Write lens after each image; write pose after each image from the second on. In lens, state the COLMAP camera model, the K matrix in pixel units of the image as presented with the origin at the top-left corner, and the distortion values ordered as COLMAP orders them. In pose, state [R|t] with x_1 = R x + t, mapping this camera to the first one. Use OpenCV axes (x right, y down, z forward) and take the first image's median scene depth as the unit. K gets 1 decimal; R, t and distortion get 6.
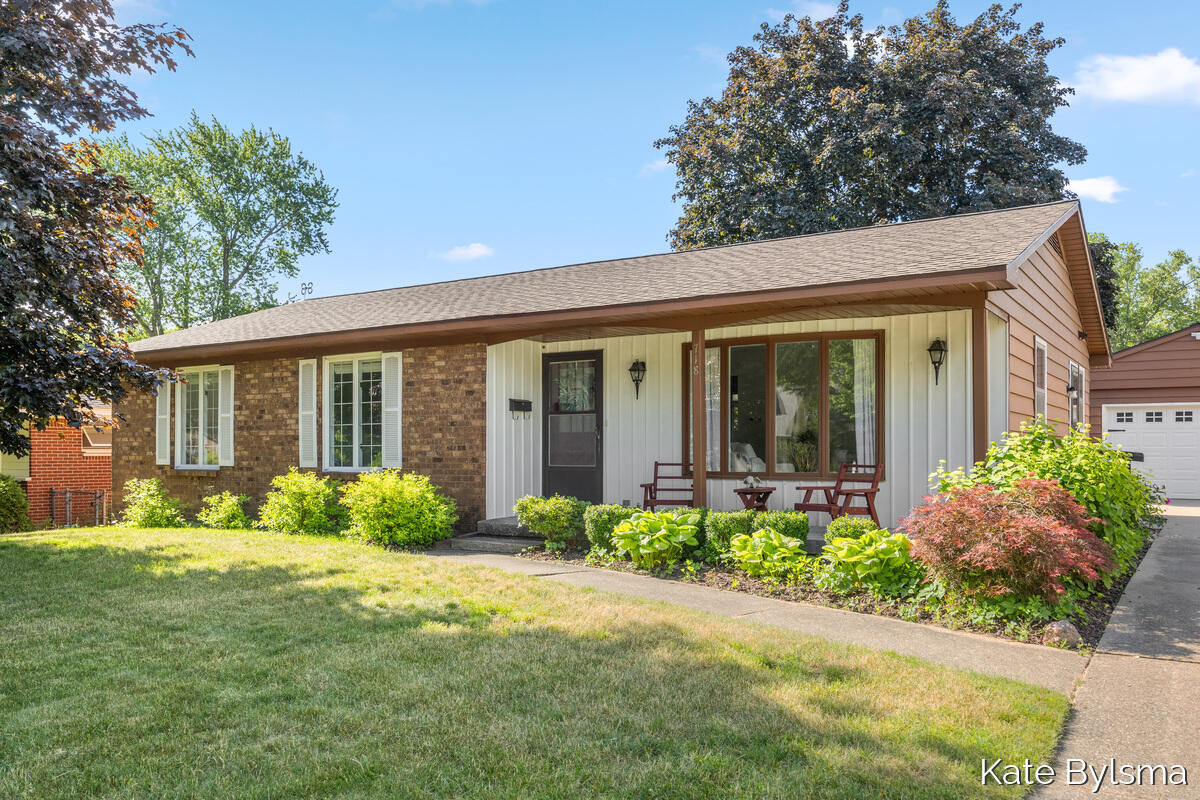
lens RADIAL K [[964.0, 0, 598.0], [0, 964.0, 409.4], [0, 0, 1]] dist [-0.012524, -0.003635]
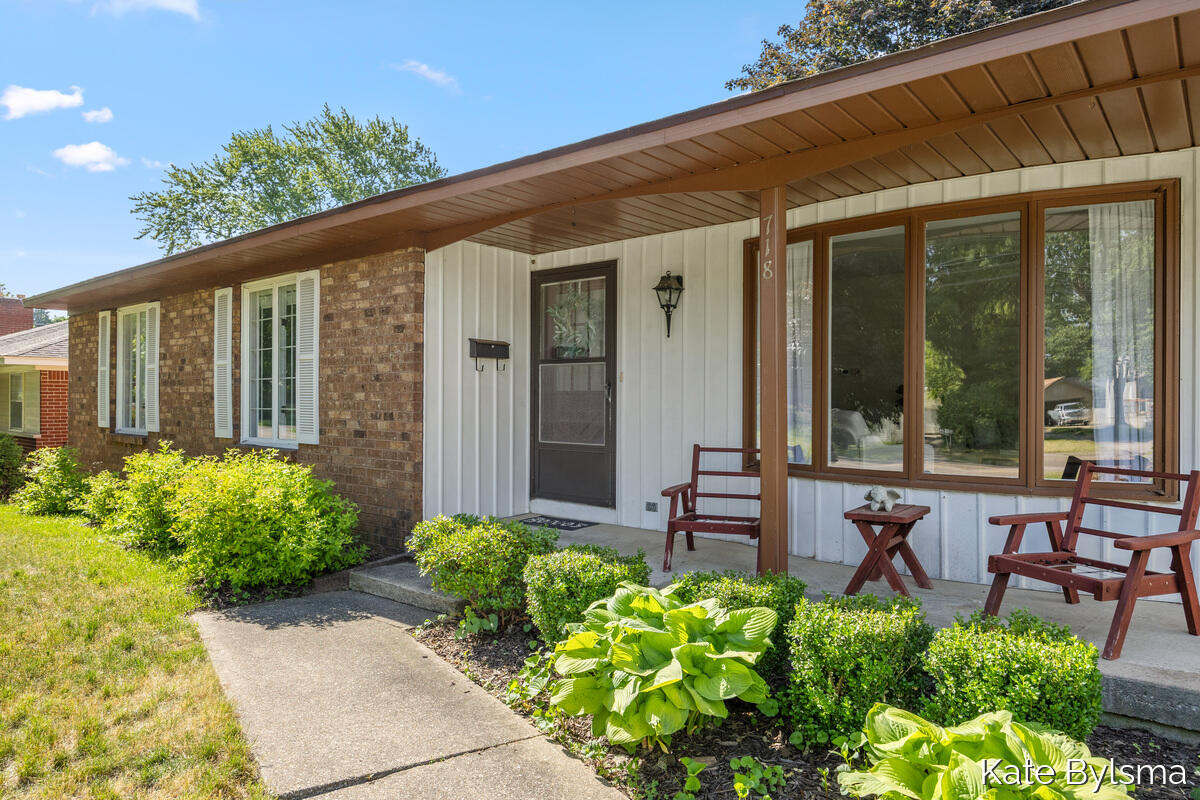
lens RADIAL K [[770.9, 0, 601.1], [0, 770.9, 393.9], [0, 0, 1]] dist [-0.004464, -0.001138]
pose [[0.993654, 0.003510, -0.112422, 0.051691], [0.000705, 0.999299, 0.037428, 0.006373], [0.112474, -0.037269, 0.992955, 0.504304]]
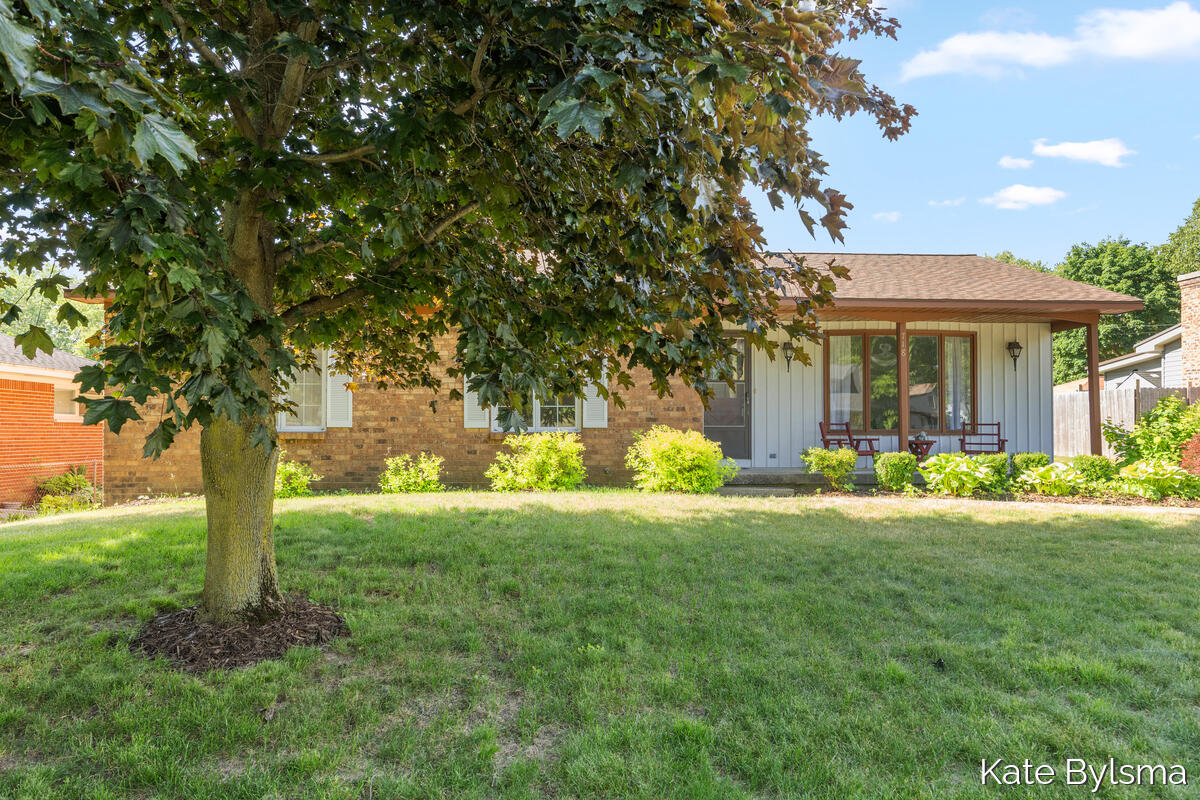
lens RADIAL K [[752.8, 0, 602.6], [0, 752.8, 402.1], [0, 0, 1]] dist [-0.003289, -0.000110]
pose [[0.817588, 0.020373, 0.575443, -0.704495], [-0.027474, 0.999616, 0.003644, 0.030539], [-0.575148, -0.018789, 0.817834, 0.328045]]
